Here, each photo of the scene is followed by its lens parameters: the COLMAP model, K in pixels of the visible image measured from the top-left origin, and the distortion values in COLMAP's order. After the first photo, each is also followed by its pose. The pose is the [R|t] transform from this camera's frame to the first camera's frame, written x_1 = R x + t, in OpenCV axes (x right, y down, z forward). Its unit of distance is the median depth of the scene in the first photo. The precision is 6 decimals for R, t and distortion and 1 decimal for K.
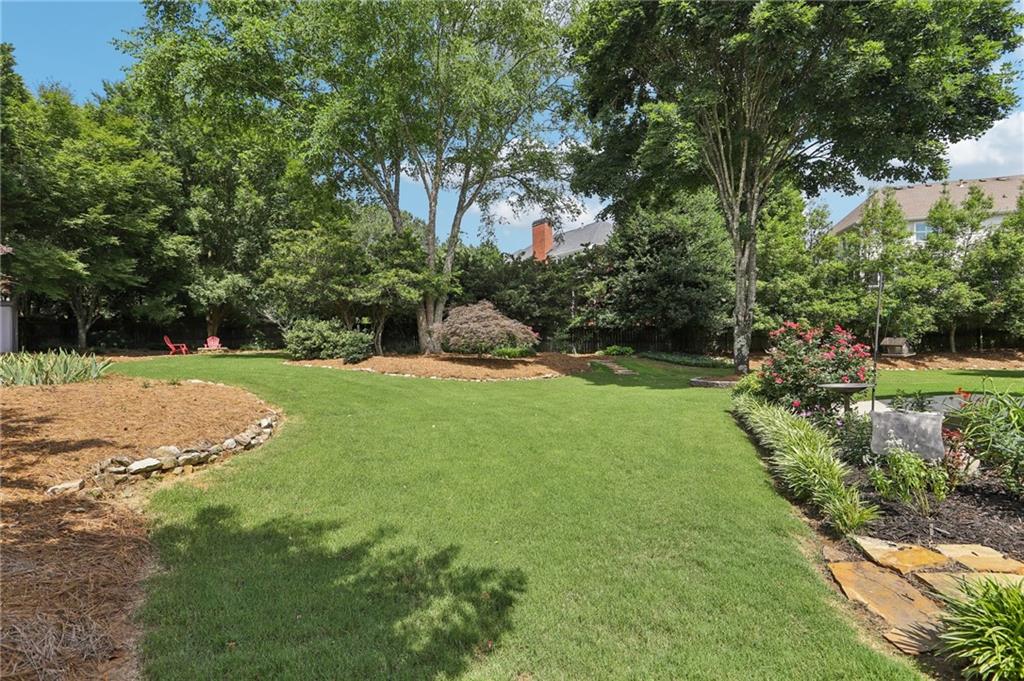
lens RADIAL K [[468.4, 0, 512.0], [0, 468.4, 340.5], [0, 0, 1]] dist [0.000704, 0.000180]
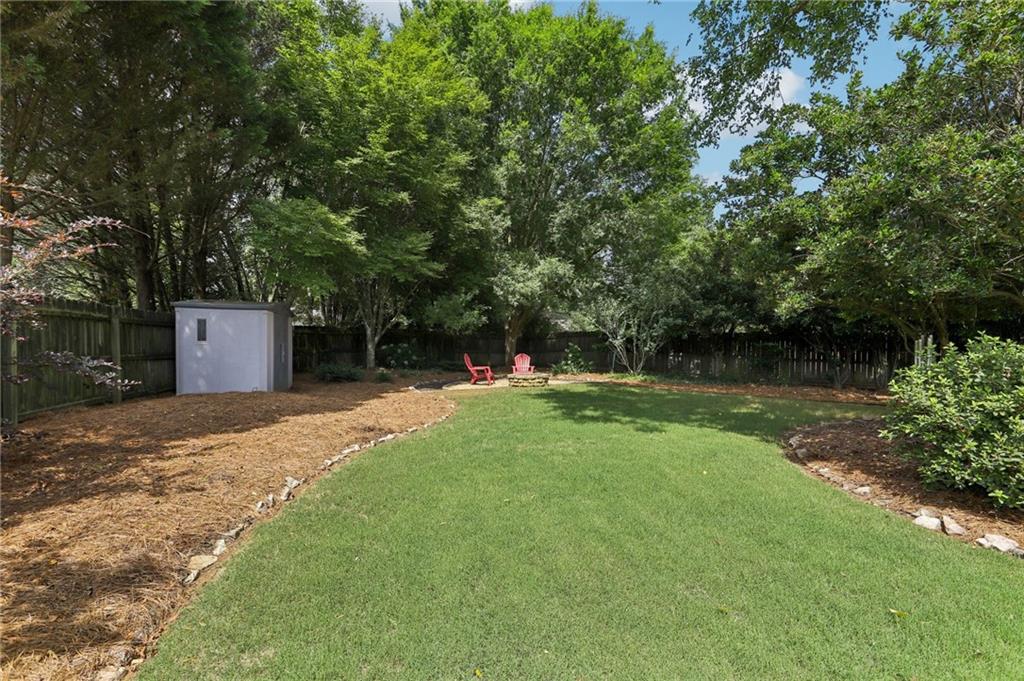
lens RADIAL K [[468.4, 0, 512.0], [0, 468.4, 340.5], [0, 0, 1]] dist [0.000704, 0.000180]
pose [[0.878674, 0.008974, -0.477338, -0.366563], [-0.014147, 0.999874, -0.007243, -0.023953], [0.477213, 0.013117, 0.878690, 0.452614]]
